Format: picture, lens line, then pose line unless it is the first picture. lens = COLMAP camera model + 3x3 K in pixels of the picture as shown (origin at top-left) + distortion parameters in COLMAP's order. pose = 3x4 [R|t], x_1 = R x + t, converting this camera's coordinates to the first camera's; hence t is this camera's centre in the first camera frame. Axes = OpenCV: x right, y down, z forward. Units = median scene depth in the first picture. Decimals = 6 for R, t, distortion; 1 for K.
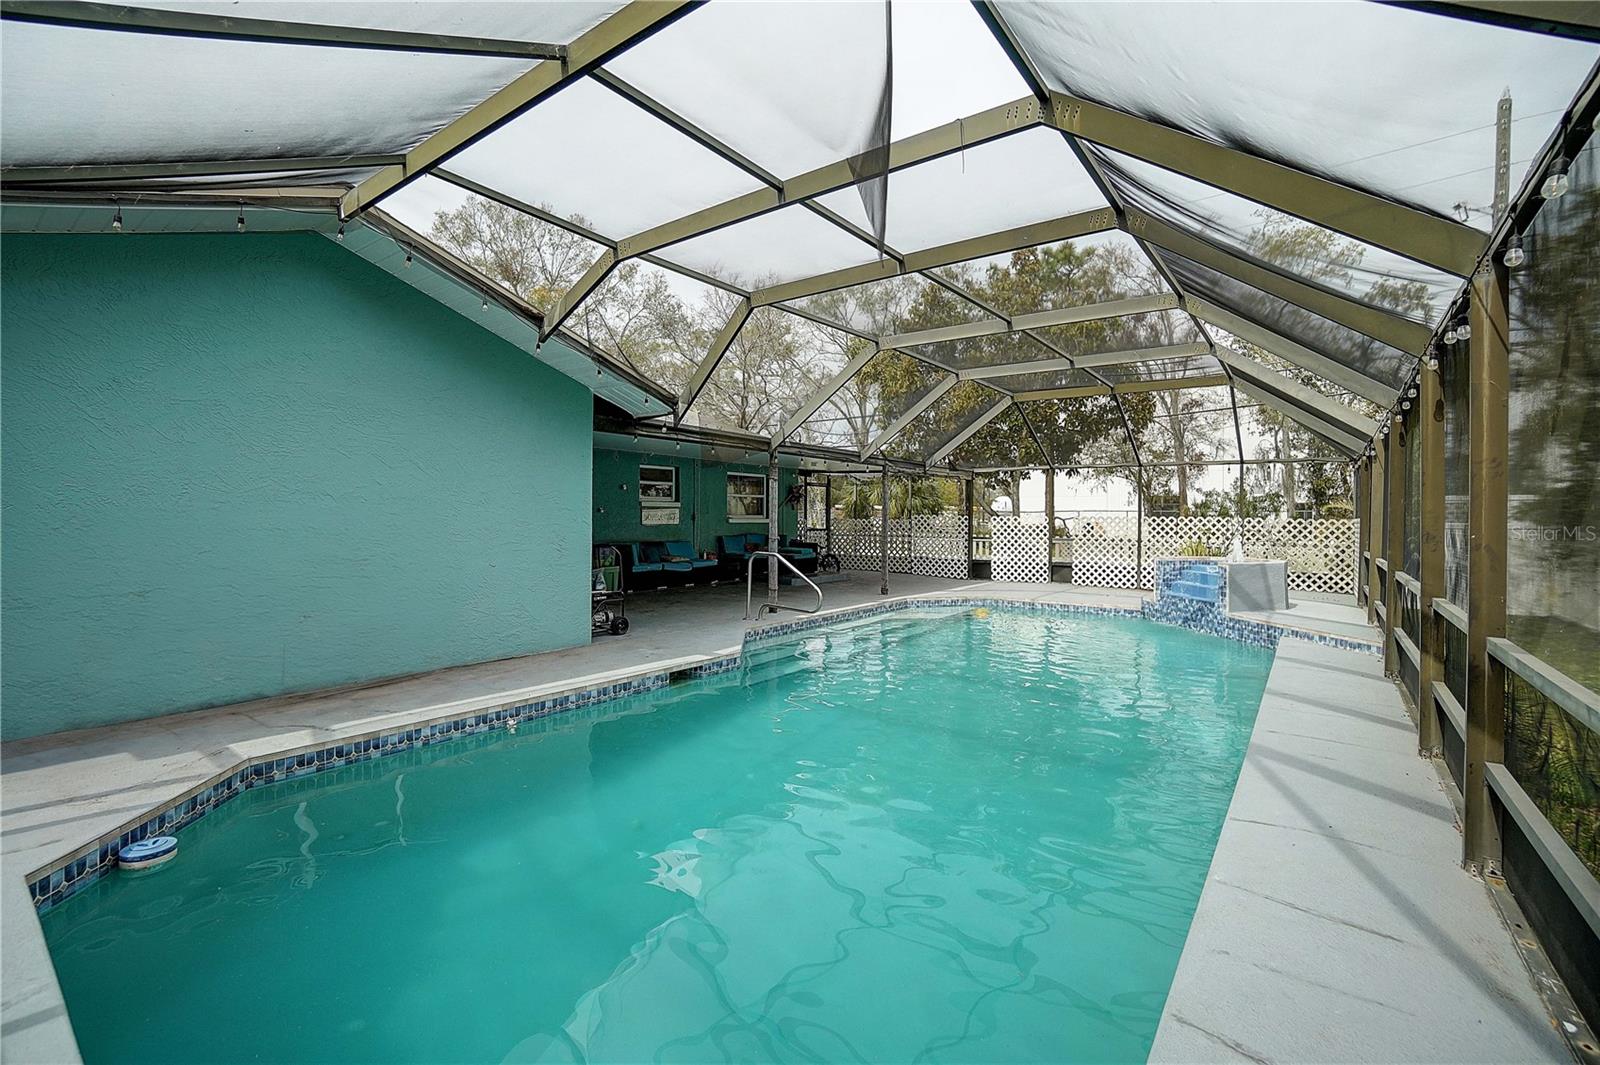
lens RADIAL K [[709.4, 0, 796.9], [0, 709.4, 526.8], [0, 0, 1]] dist [-0.034391, 0.013557]
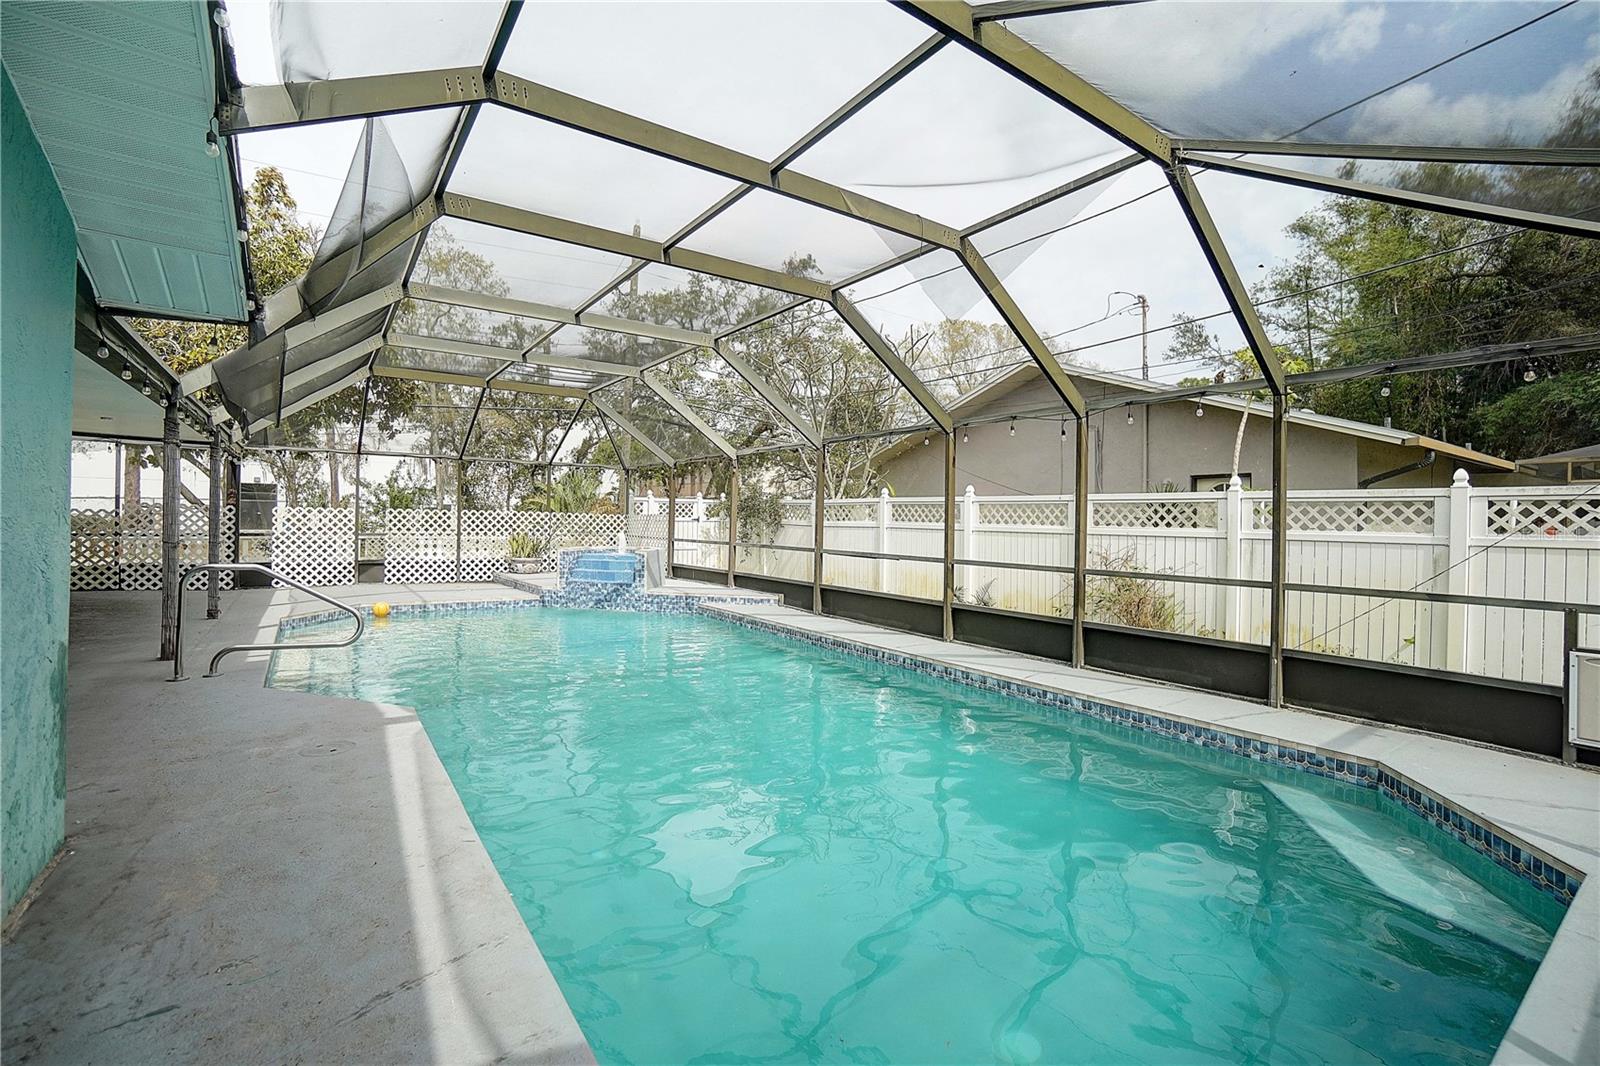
lens RADIAL K [[709.4, 0, 800.2], [0, 709.4, 526.6], [0, 0, 1]] dist [-0.034391, 0.013557]
pose [[0.308453, -0.010014, 0.951187, -0.302890], [-0.002728, 0.999931, 0.011412, -0.003260], [-0.951236, -0.006115, 0.308404, 0.218151]]
